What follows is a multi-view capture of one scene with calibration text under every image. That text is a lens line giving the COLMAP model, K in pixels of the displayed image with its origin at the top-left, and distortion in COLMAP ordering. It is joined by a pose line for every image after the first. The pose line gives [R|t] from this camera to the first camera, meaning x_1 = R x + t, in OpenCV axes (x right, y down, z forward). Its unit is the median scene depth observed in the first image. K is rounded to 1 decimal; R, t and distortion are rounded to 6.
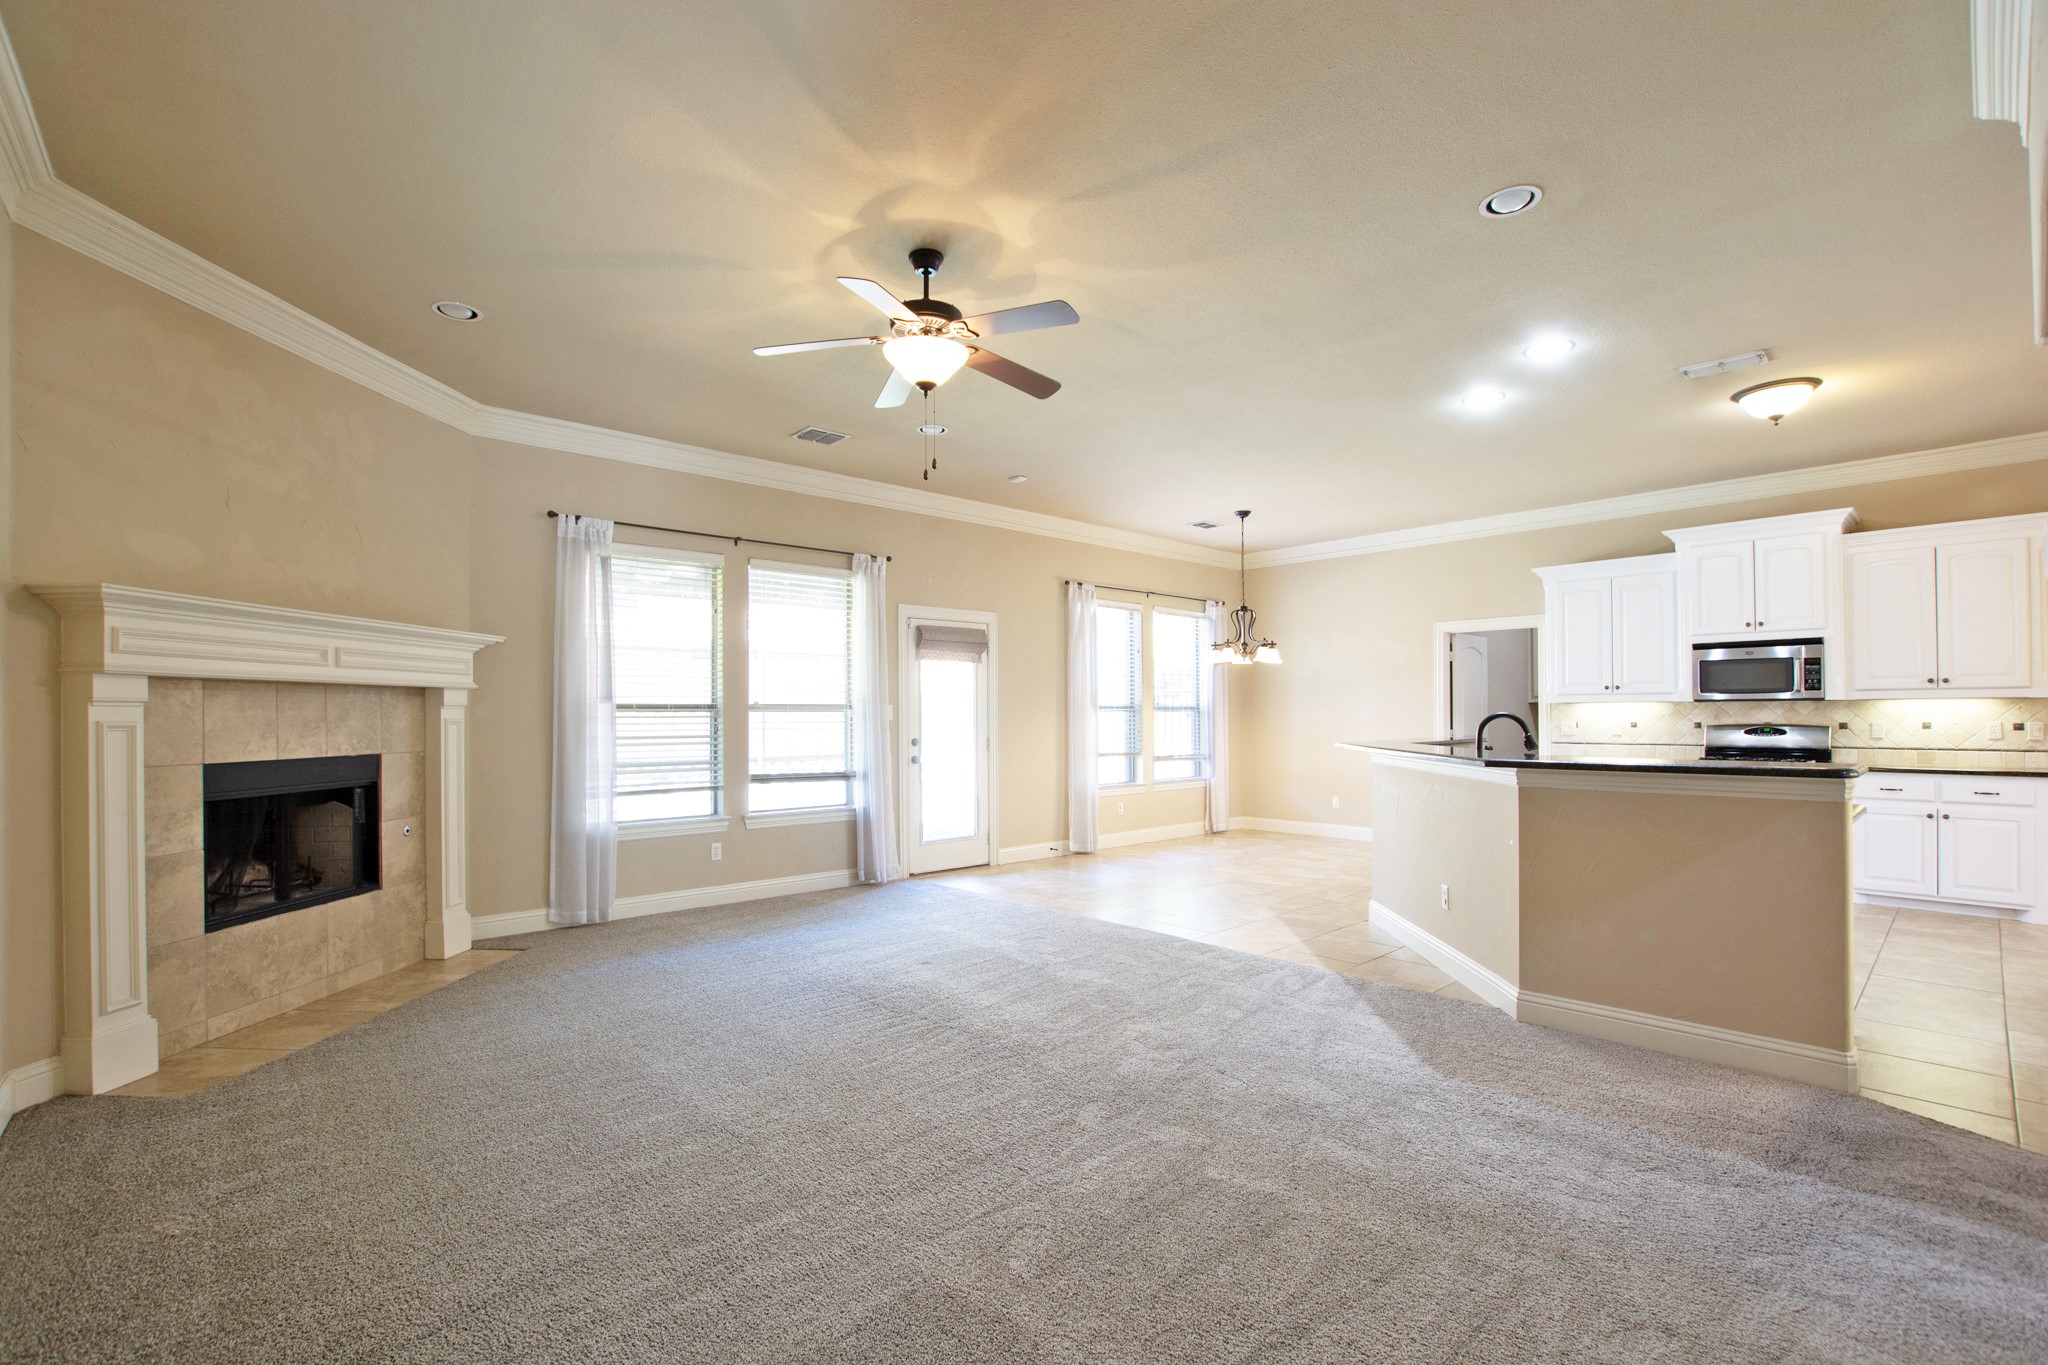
lens RADIAL K [[947.9, 0, 1028.1], [0, 947.9, 704.9], [0, 0, 1]] dist [-0.013078, 0.004511]
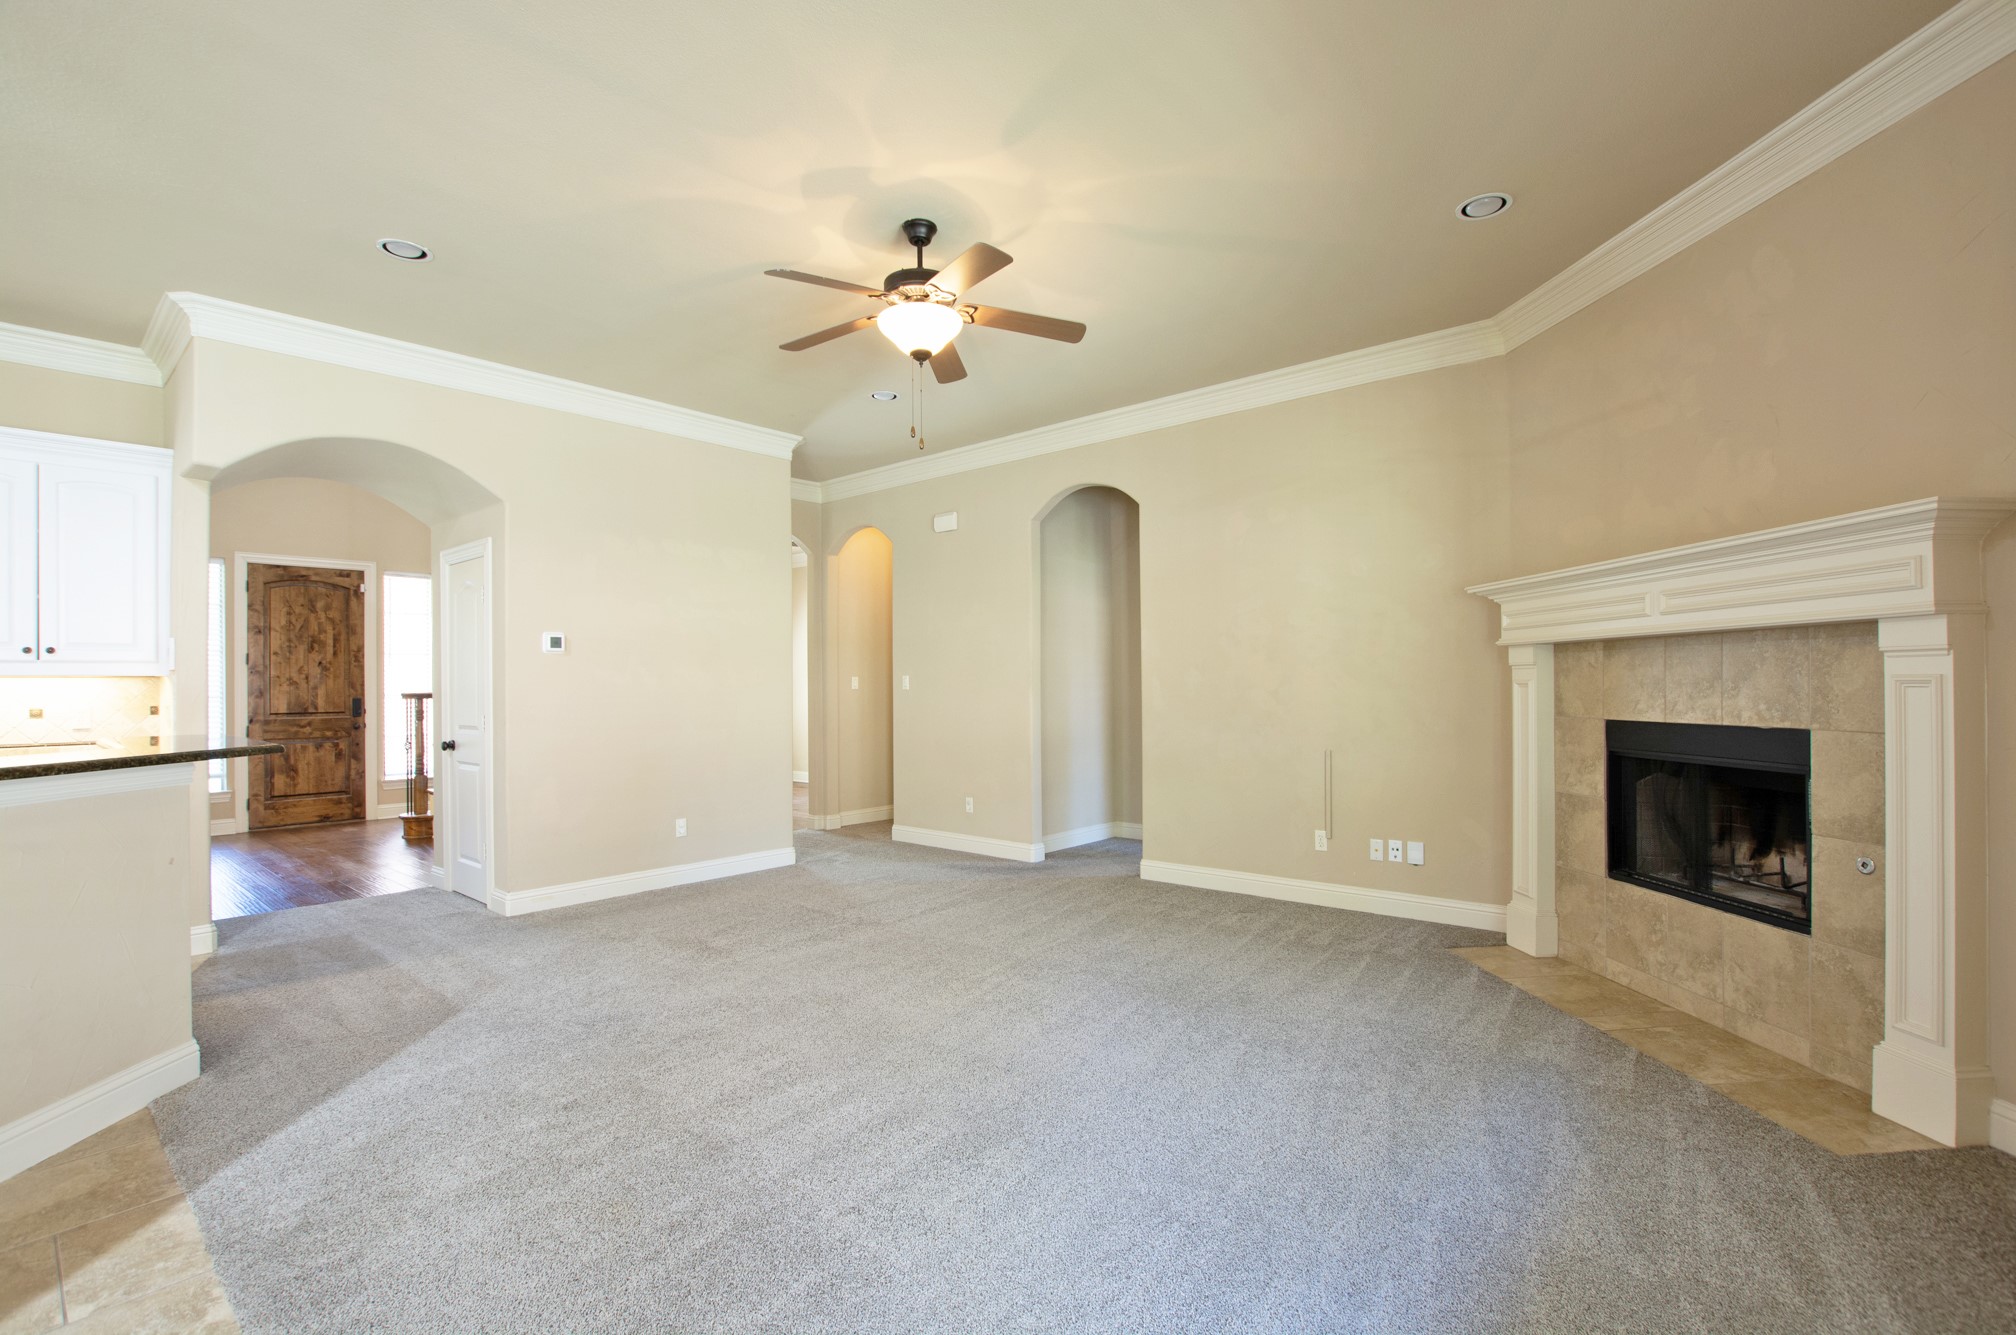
lens RADIAL K [[933.1, 0, 1011.0], [0, 933.1, 680.4], [0, 0, 1]] dist [-0.013078, 0.004511]
pose [[-0.994093, 0.007233, -0.108290, -0.073170], [0.009121, 0.999815, -0.016952, 0.026414], [0.108147, -0.017840, -0.993975, 1.757654]]
